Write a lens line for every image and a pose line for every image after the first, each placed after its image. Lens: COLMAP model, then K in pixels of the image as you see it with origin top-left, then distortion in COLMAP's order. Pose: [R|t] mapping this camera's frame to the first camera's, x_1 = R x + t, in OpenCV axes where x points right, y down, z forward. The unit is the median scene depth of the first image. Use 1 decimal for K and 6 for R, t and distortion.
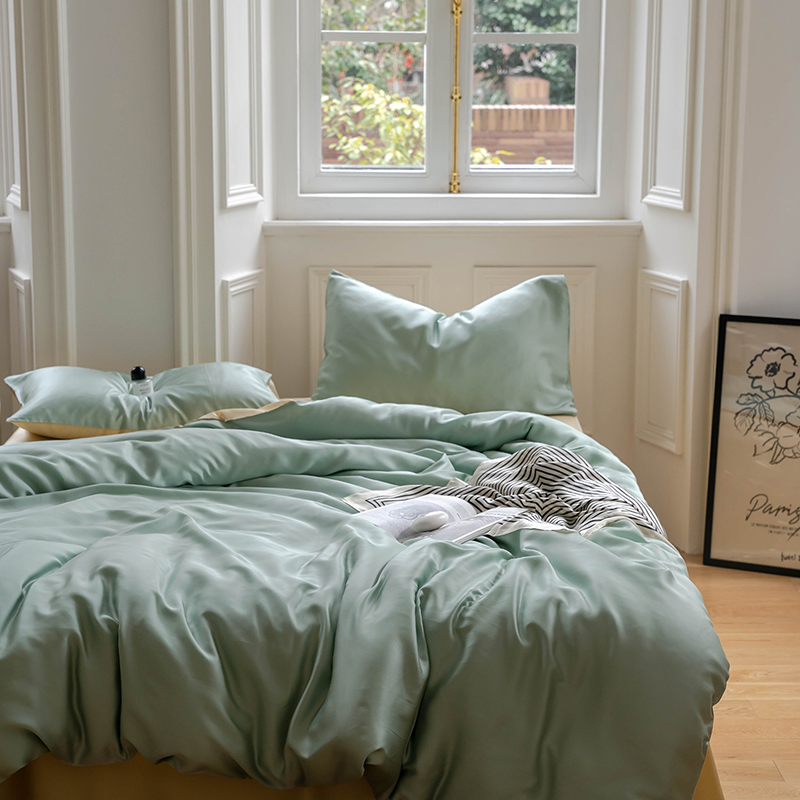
lens RADIAL K [[2054.7, 0, 400.0], [0, 2054.7, 400.0], [0, 0, 1]] dist [-0.015208, -0.526610]
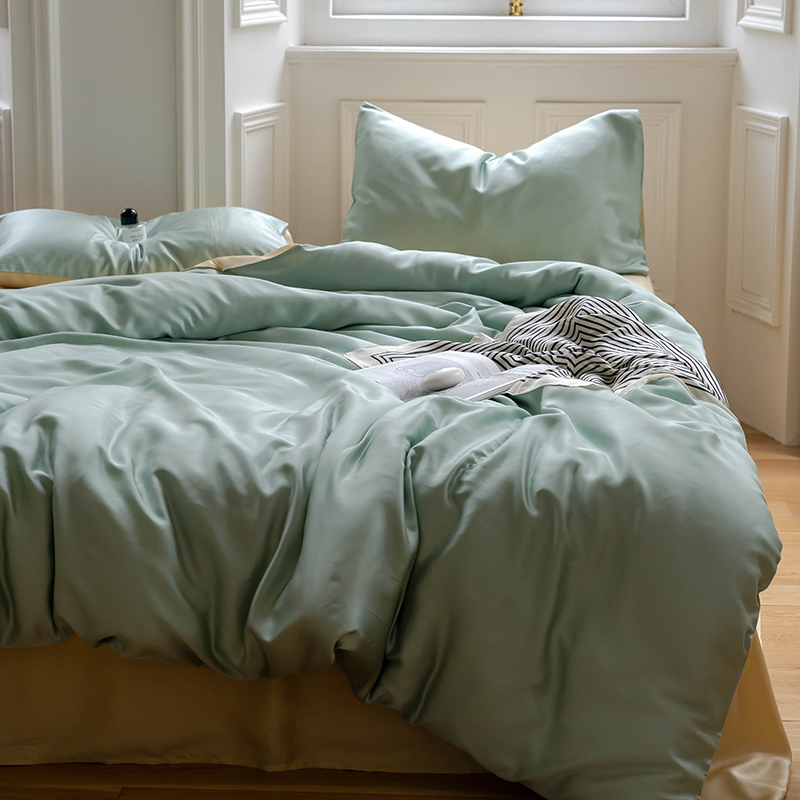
lens RADIAL K [[2362.0, 0, 400.0], [0, 2362.0, 400.0], [0, 0, 1]] dist [0.116838, -1.128250]
pose [[0.997512, 0.014203, -0.069058, 0.062805], [-0.012319, 0.999542, 0.027632, 0.040020], [0.069419, -0.026713, 0.997230, 0.028783]]
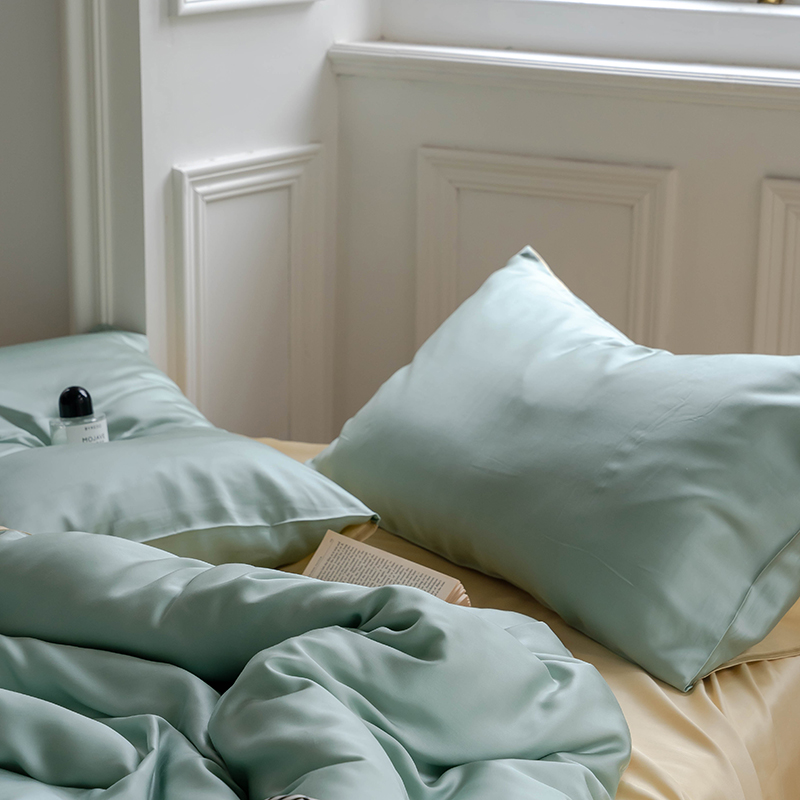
lens RADIAL K [[2280.1, 0, 400.0], [0, 2280.1, 400.0], [0, 0, 1]] dist [0.530413, 0.189559]
pose [[0.852961, 0.152482, -0.499205, 0.287248], [-0.089884, 0.985001, 0.147287, -0.108383], [0.514177, -0.080759, 0.853874, 0.685738]]
